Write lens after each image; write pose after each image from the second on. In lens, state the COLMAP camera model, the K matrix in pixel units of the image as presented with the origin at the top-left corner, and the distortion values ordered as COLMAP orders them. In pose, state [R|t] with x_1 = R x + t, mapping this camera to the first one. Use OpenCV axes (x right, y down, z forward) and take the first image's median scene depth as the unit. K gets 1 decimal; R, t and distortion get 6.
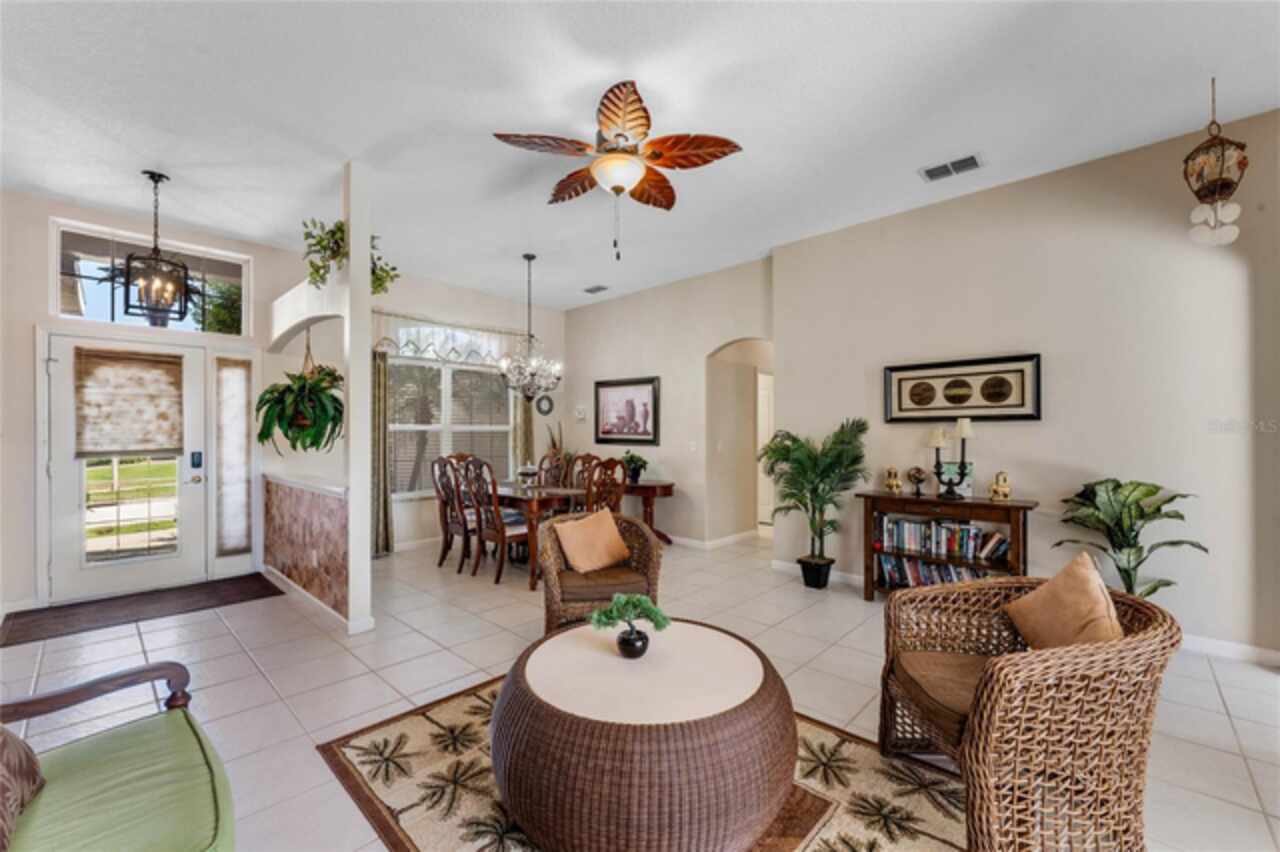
lens RADIAL K [[523.3, 0, 635.9], [0, 523.3, 428.1], [0, 0, 1]] dist [0.001202, 0.000333]
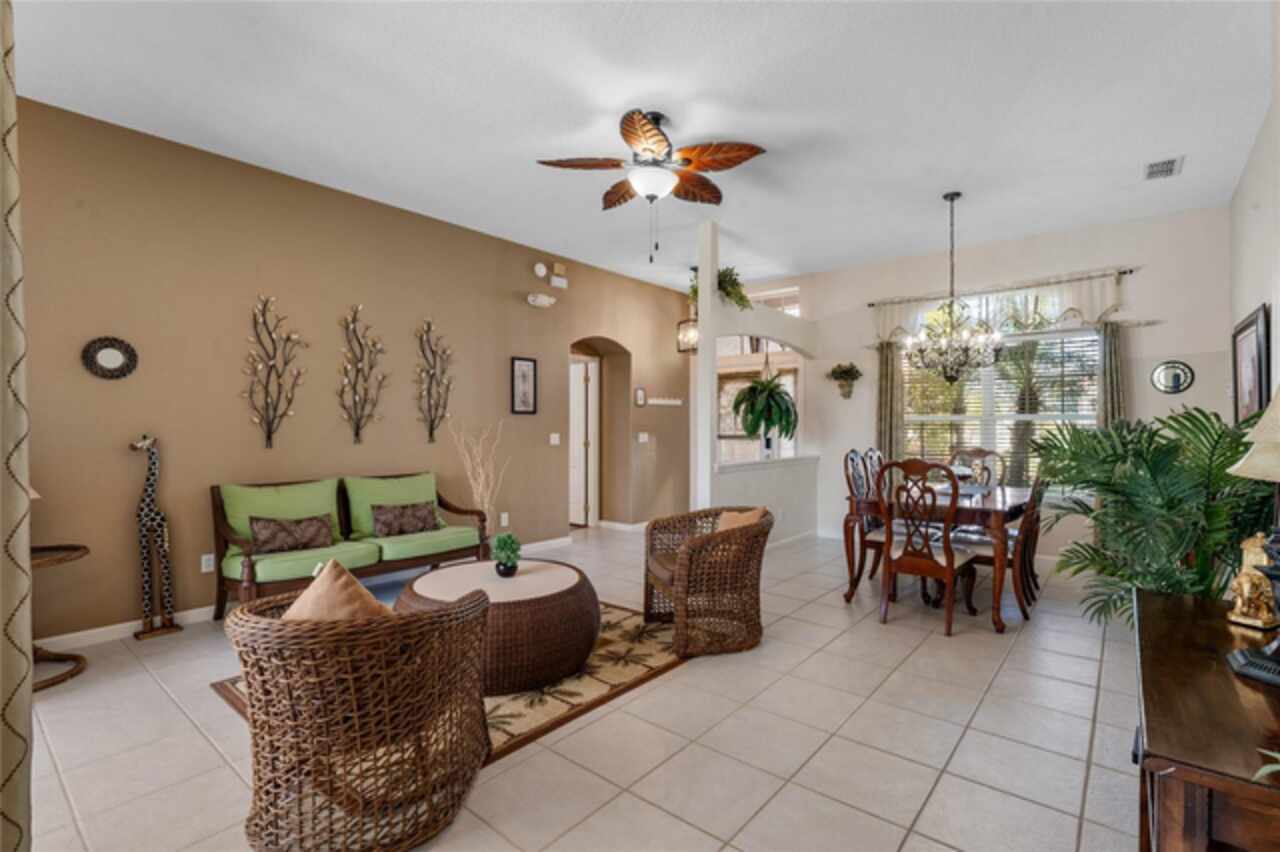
lens RADIAL K [[591.8, 0, 649.5], [0, 591.8, 427.0], [0, 0, 1]] dist [-0.002058, -0.000130]
pose [[0.070453, 0.003214, -0.997510, 0.539276], [0.009671, 0.999946, 0.003905, 0.005228], [0.997468, -0.009922, 0.070418, 0.415654]]
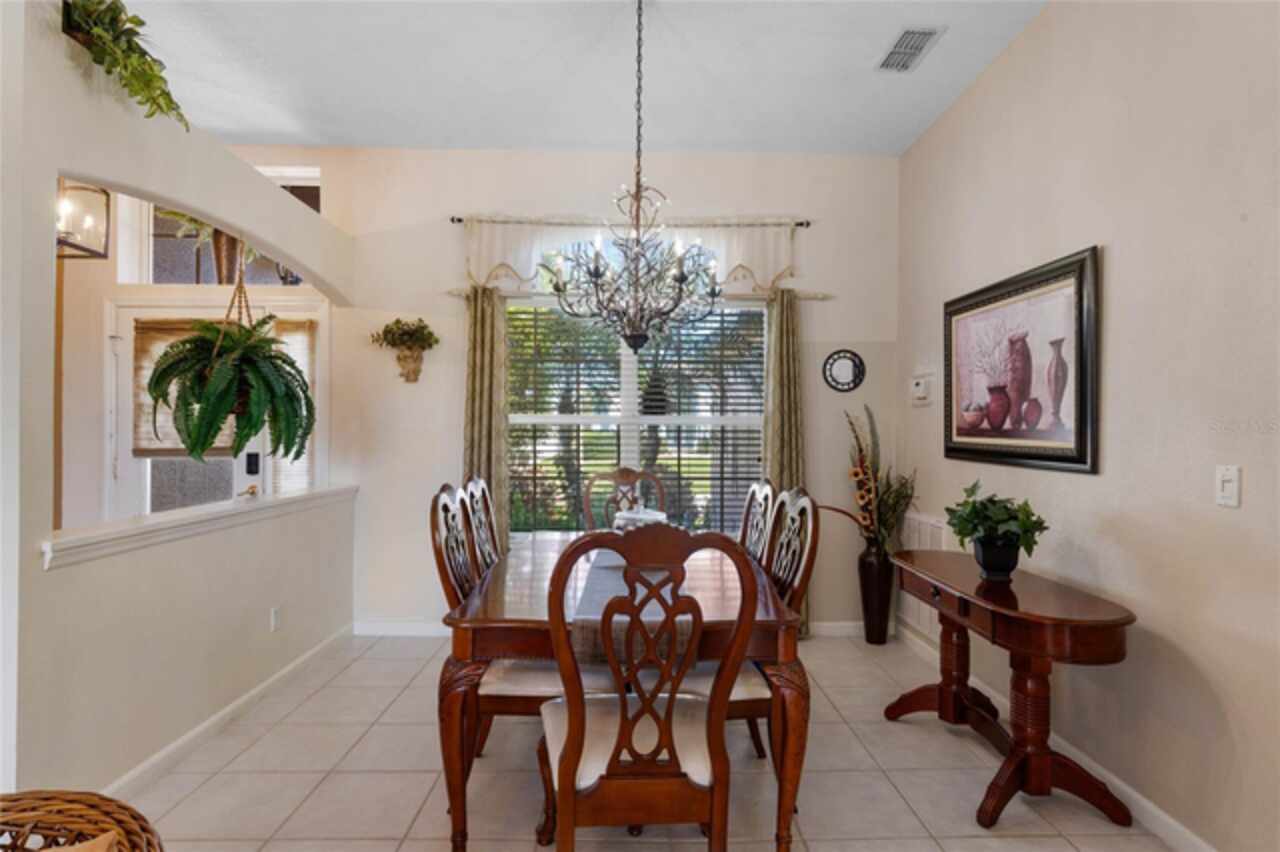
lens RADIAL K [[651.4, 0, 642.8], [0, 651.4, 430.7], [0, 0, 1]] dist [0.001997, -0.000539]
pose [[0.699461, 0.004644, -0.714656, 0.131793], [-0.001287, 0.999985, 0.005238, 0.007034], [0.714670, -0.002744, 0.699456, 0.553701]]
